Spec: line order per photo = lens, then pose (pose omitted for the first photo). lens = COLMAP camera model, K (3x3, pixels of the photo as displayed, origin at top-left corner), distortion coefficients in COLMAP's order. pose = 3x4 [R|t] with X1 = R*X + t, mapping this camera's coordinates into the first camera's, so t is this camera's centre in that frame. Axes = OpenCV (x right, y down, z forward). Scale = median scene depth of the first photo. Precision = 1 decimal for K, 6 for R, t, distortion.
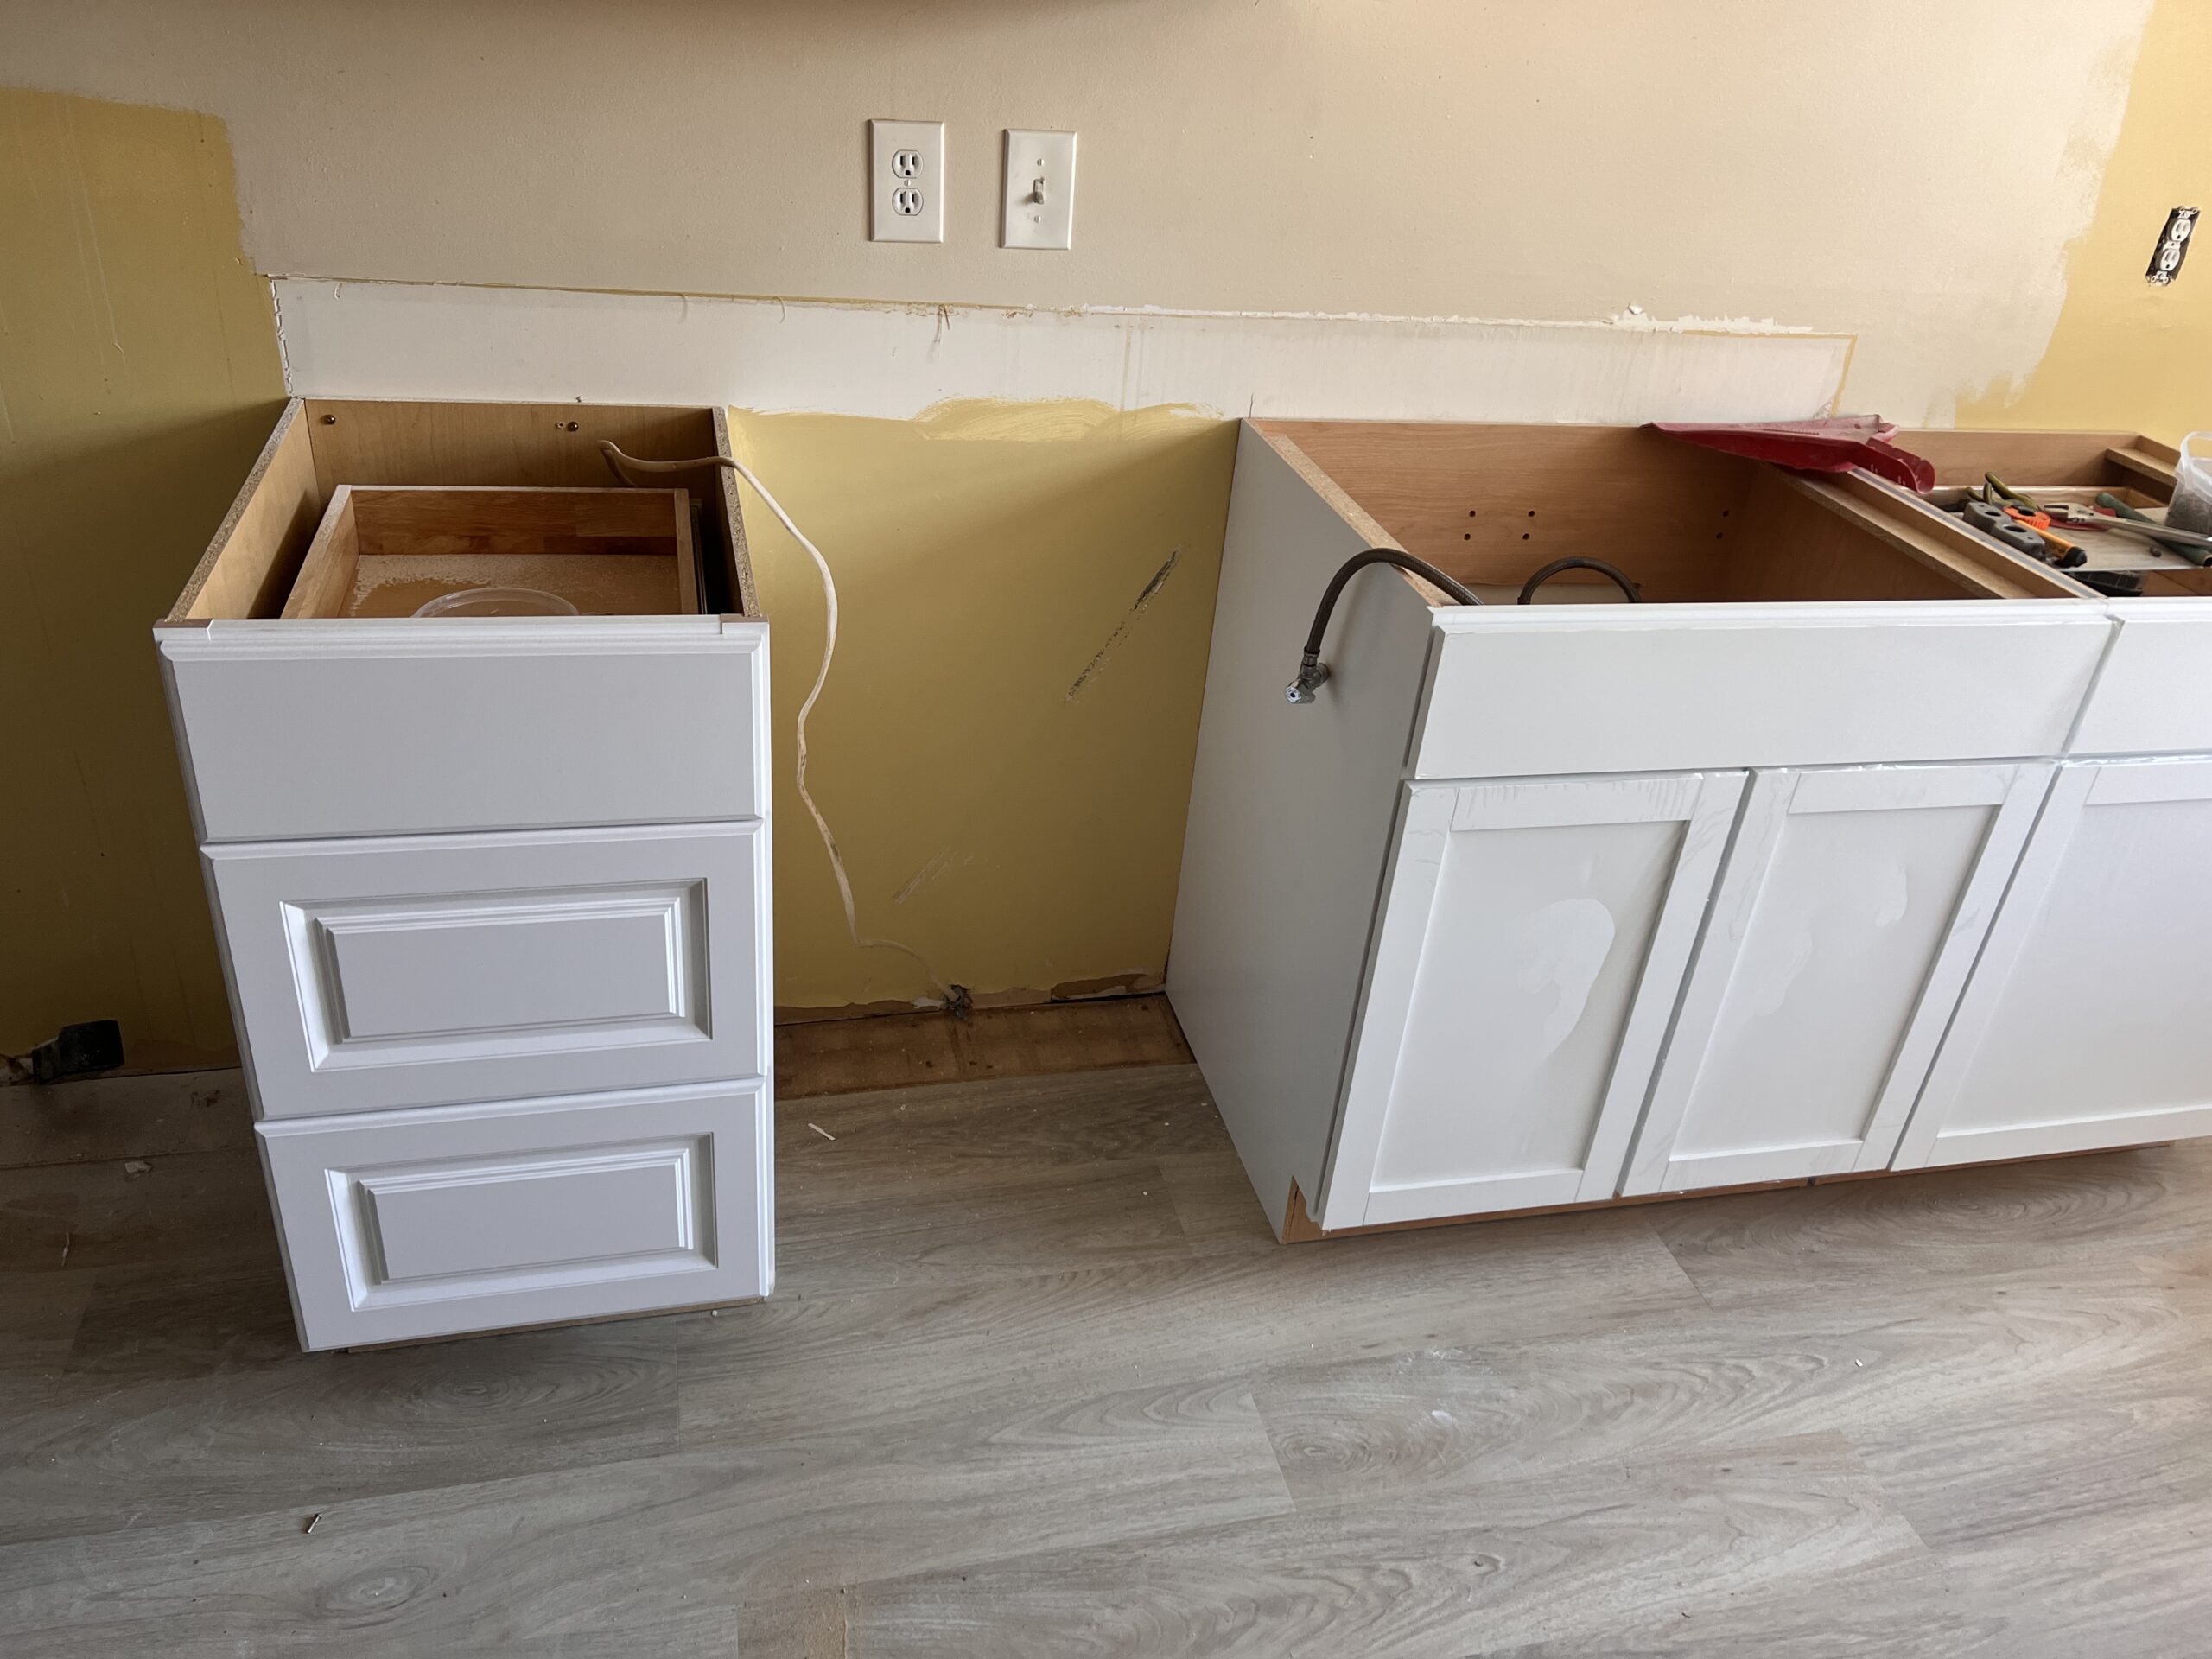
lens RADIAL K [[1675.0, 0, 1142.9], [0, 1675.0, 805.6], [0, 0, 1]] dist [0.025723, -0.022915]
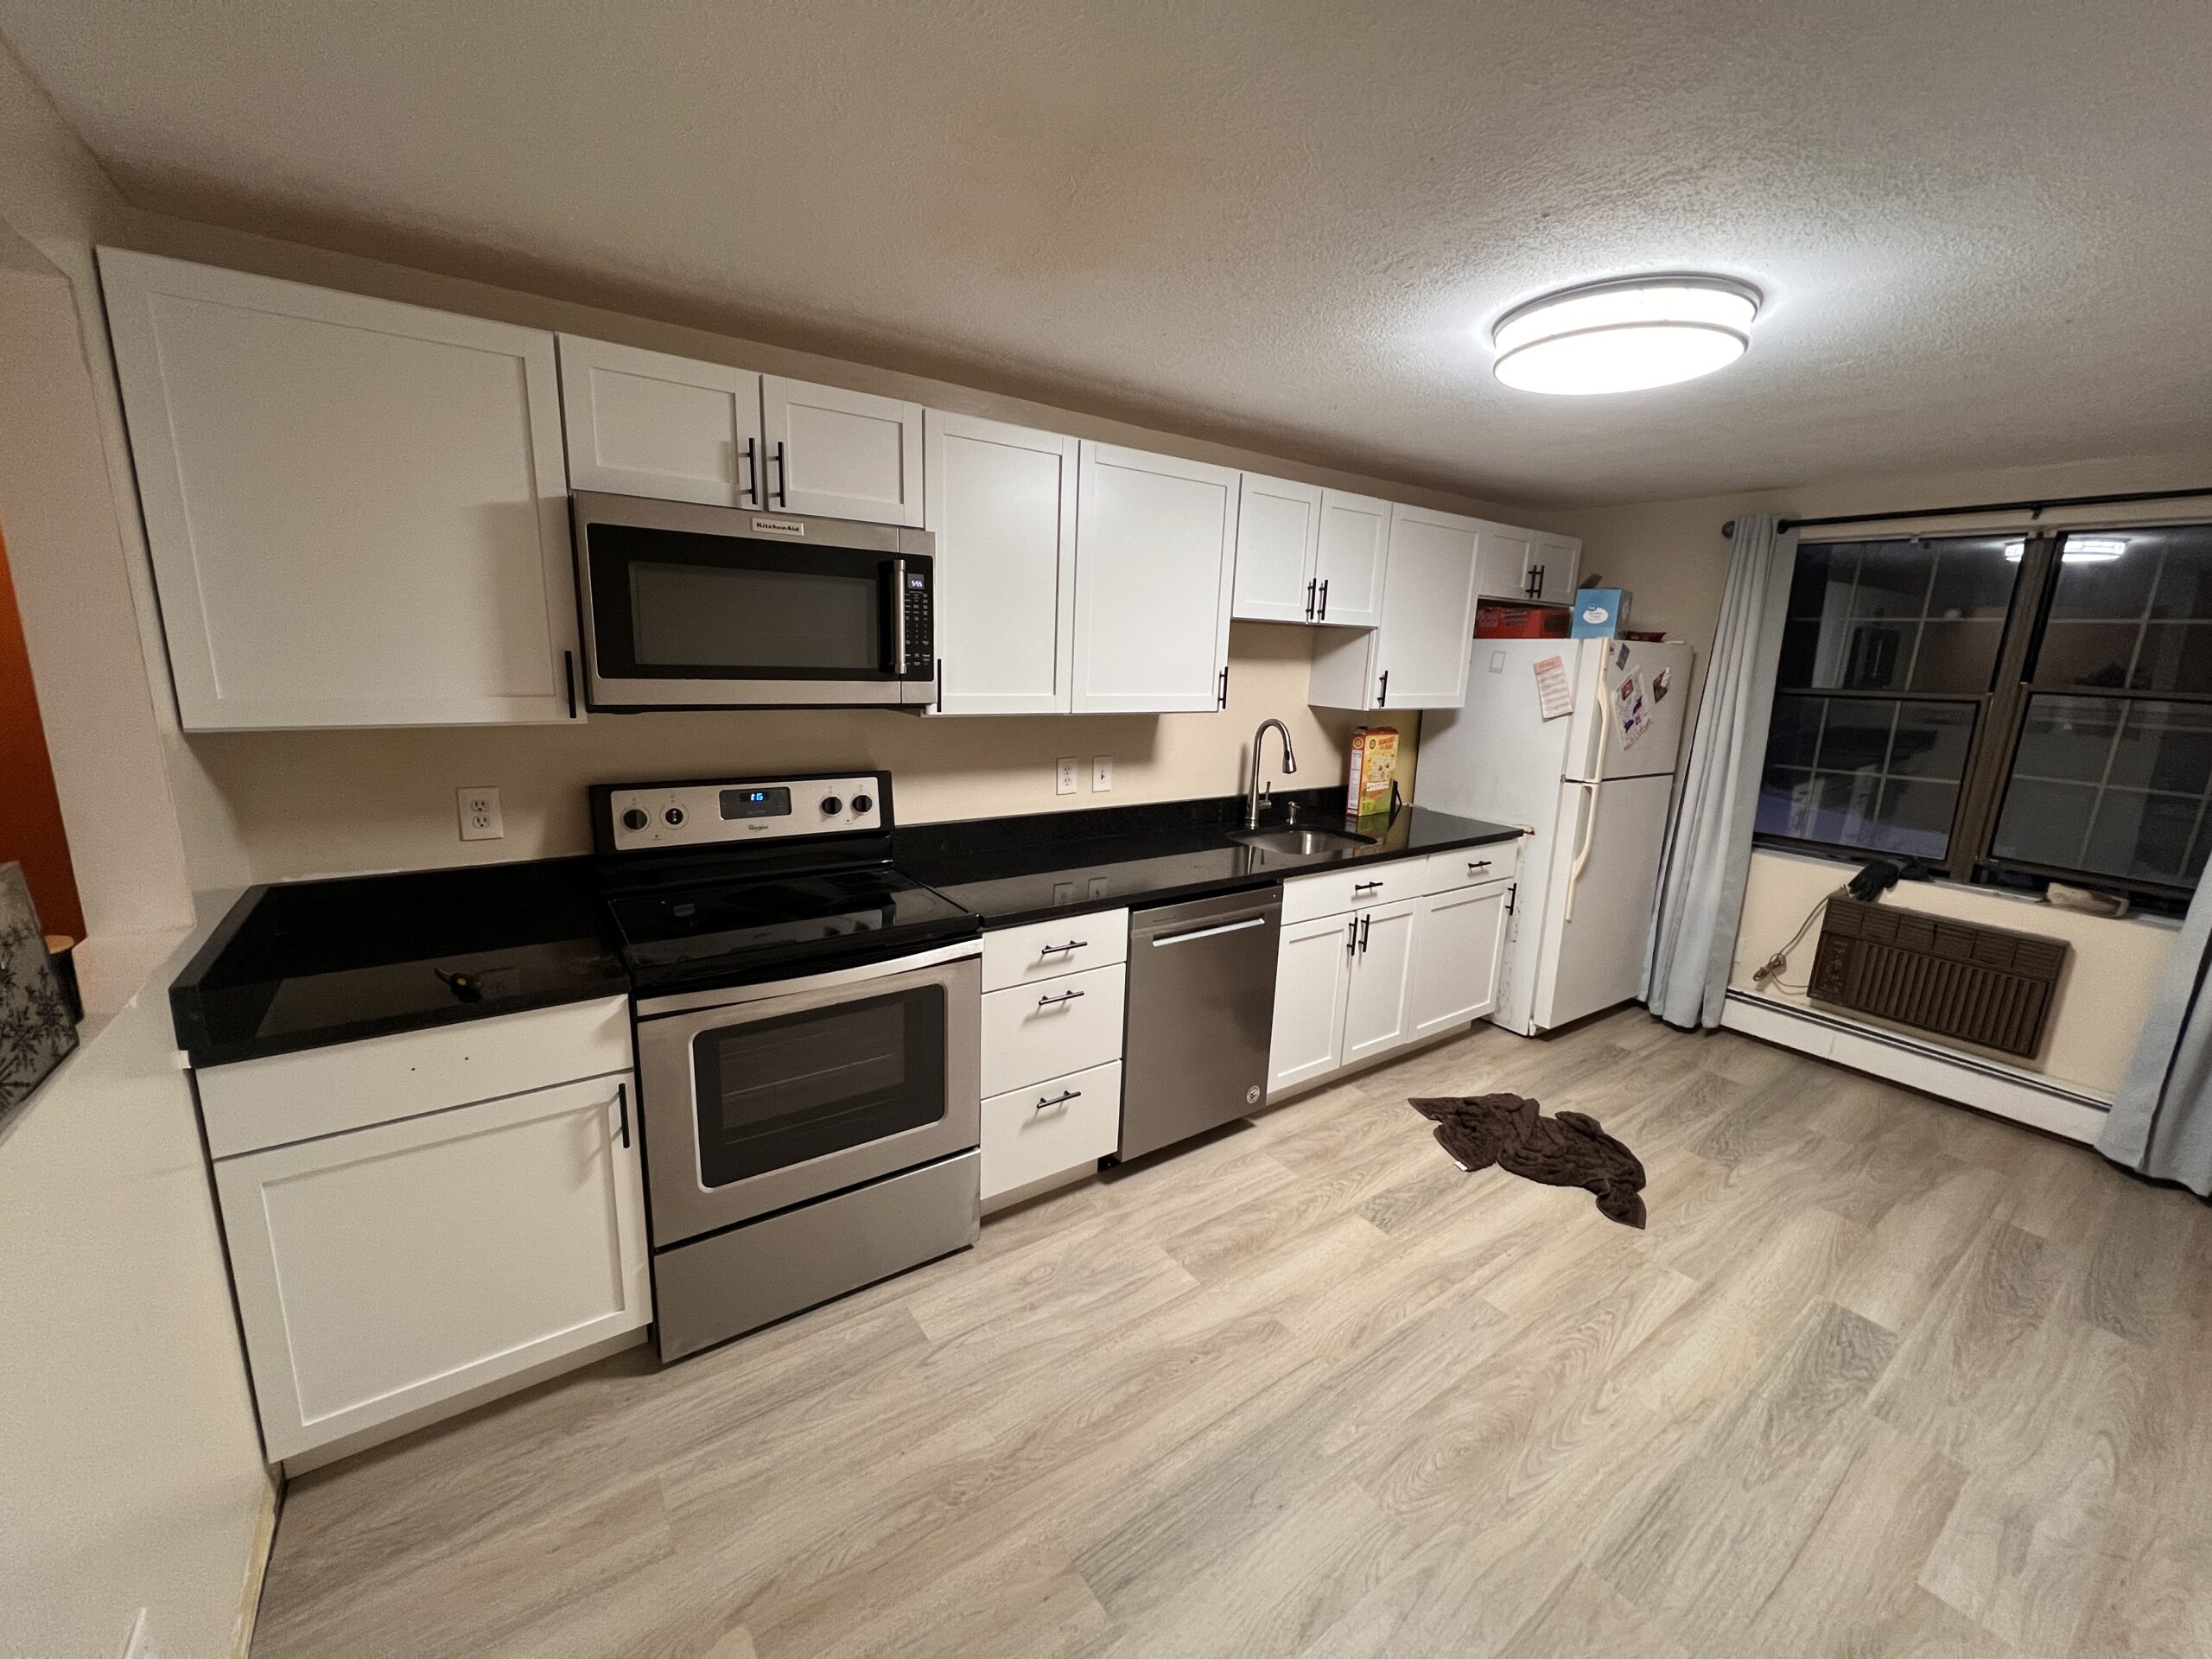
lens RADIAL K [[882.3, 0, 1116.8], [0, 882.3, 819.6], [0, 0, 1]] dist [-0.001487, -0.000323]
pose [[0.929984, -0.127508, 0.344778, -0.629321], [0.219256, 0.945220, -0.241839, 0.120345], [-0.295055, 0.300501, 0.906996, -0.481166]]
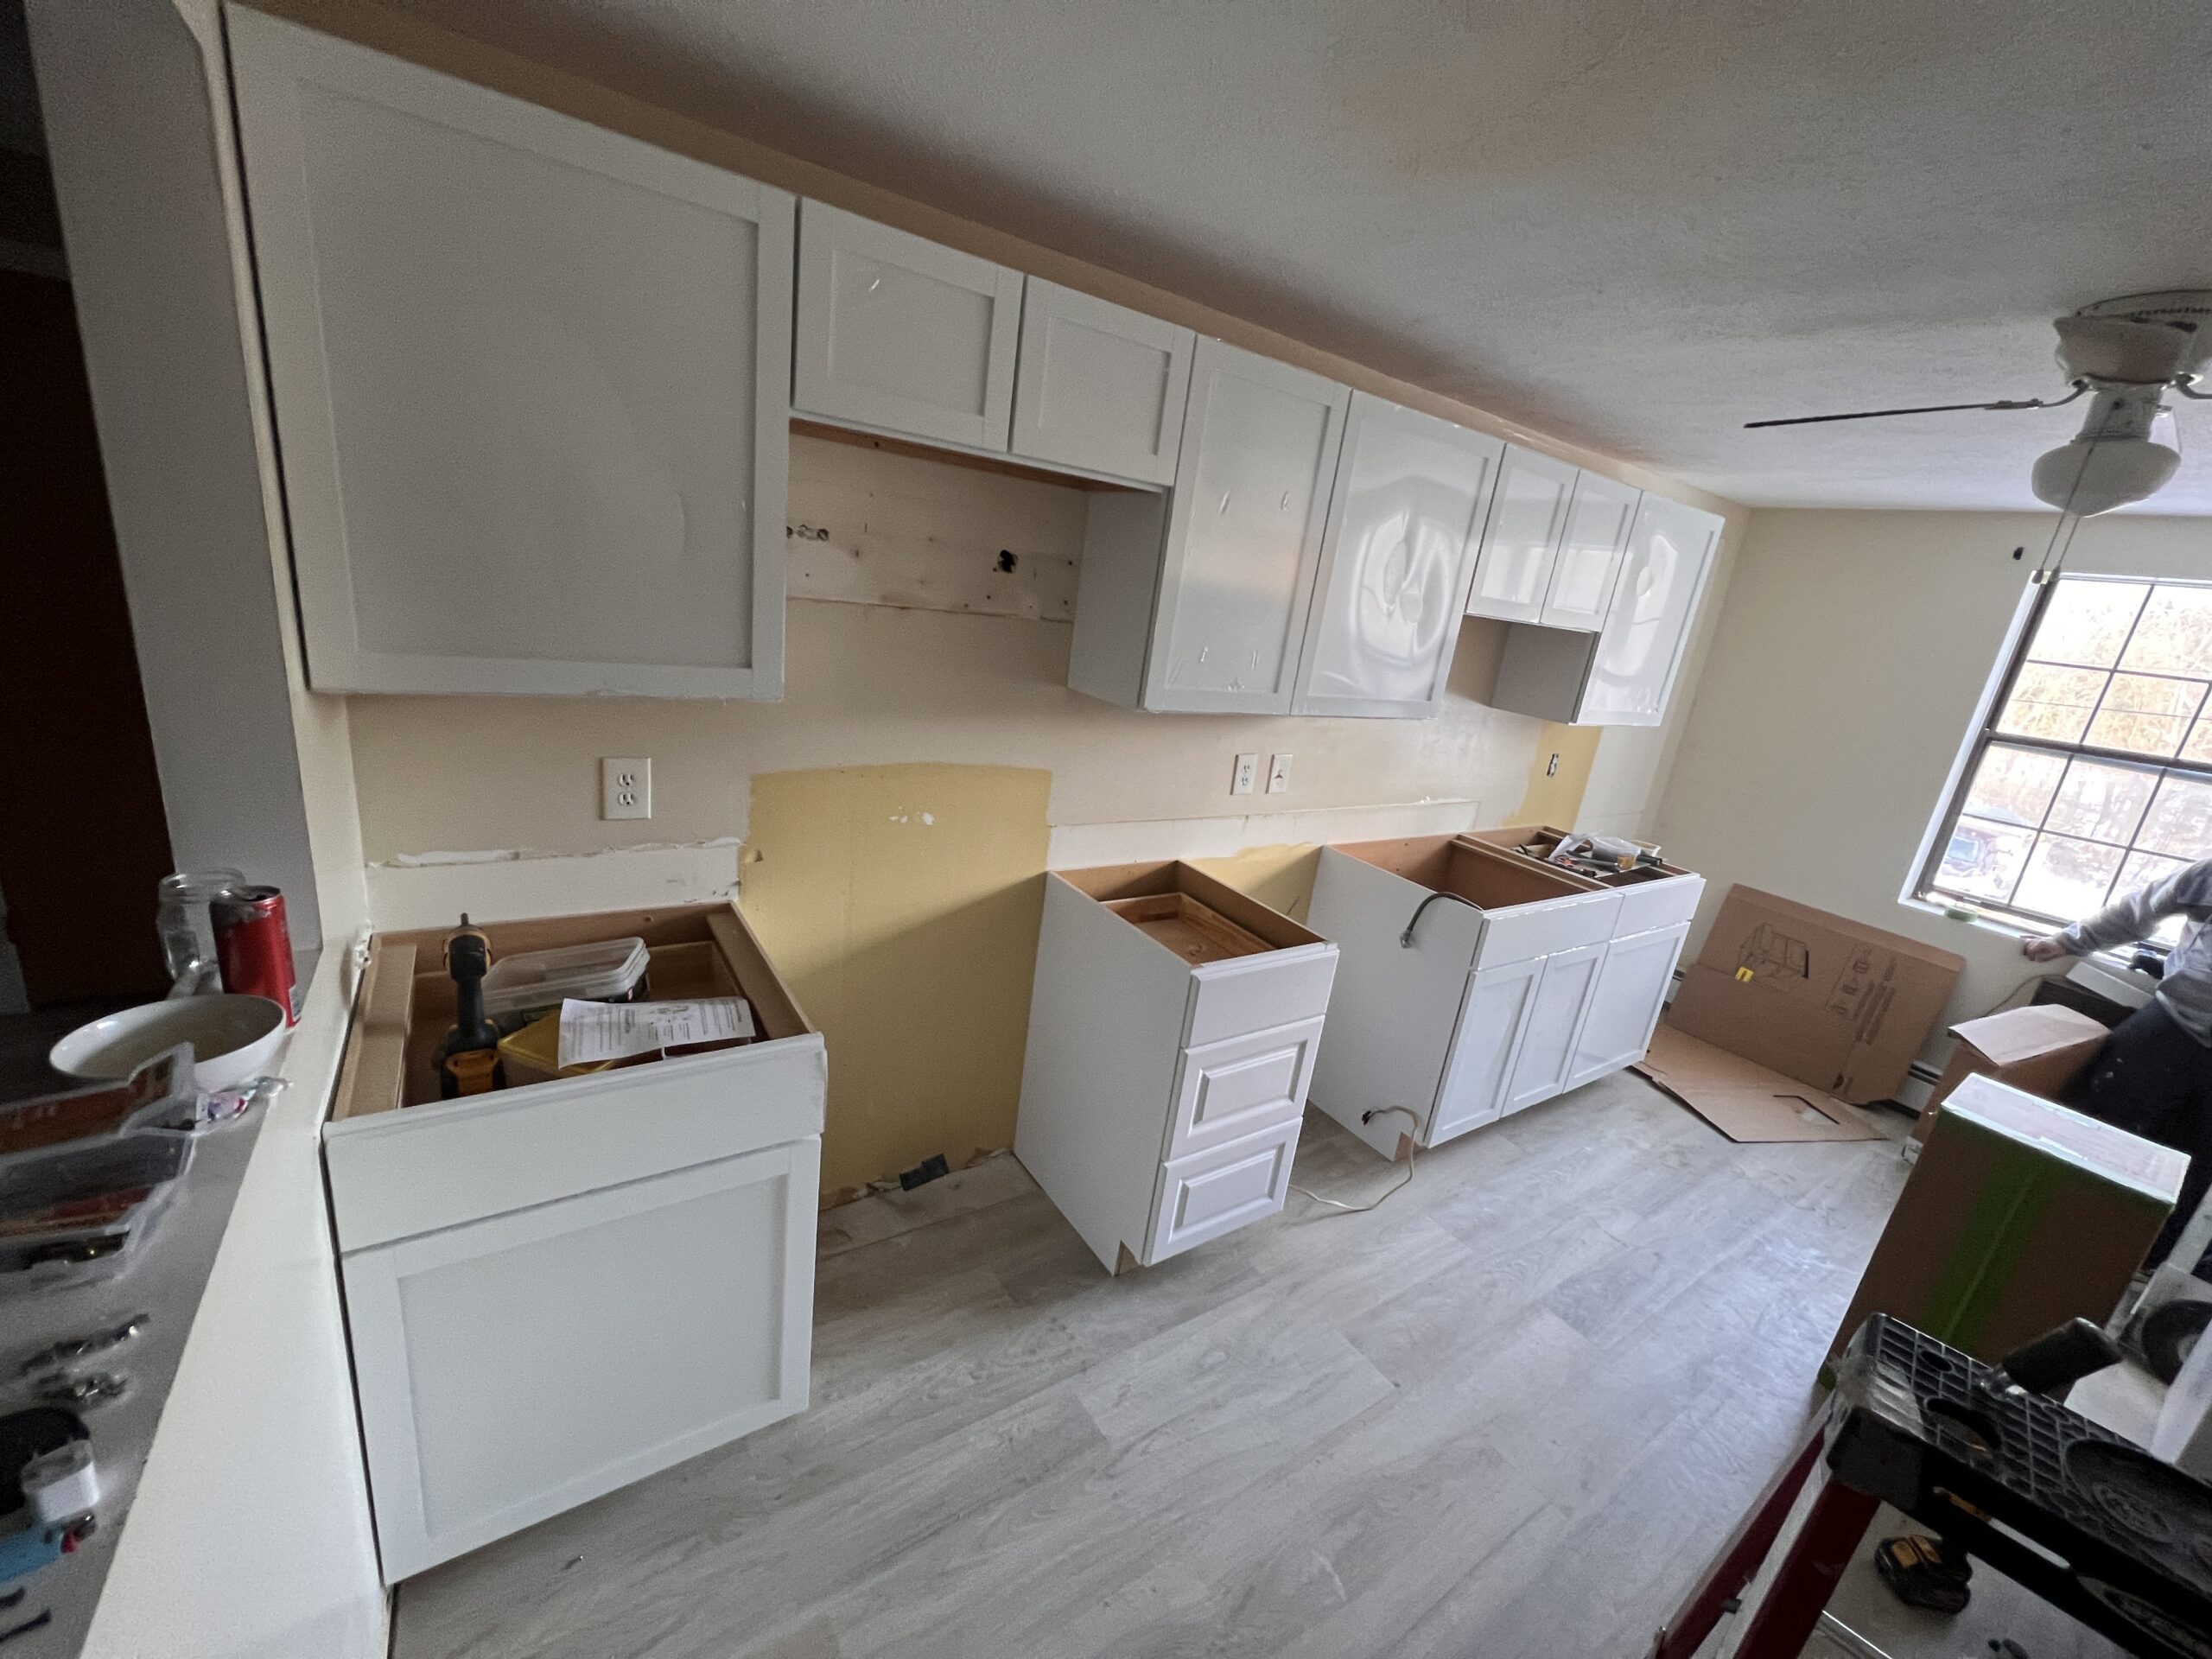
lens RADIAL K [[882.3, 0, 1116.7], [0, 882.3, 820.8], [0, 0, 1]] dist [-0.001487, -0.000323]
pose [[0.941211, -0.061580, 0.332159, -0.818202], [0.124322, 0.977382, -0.171081, -0.077940], [-0.314111, 0.202318, 0.927578, -0.248538]]
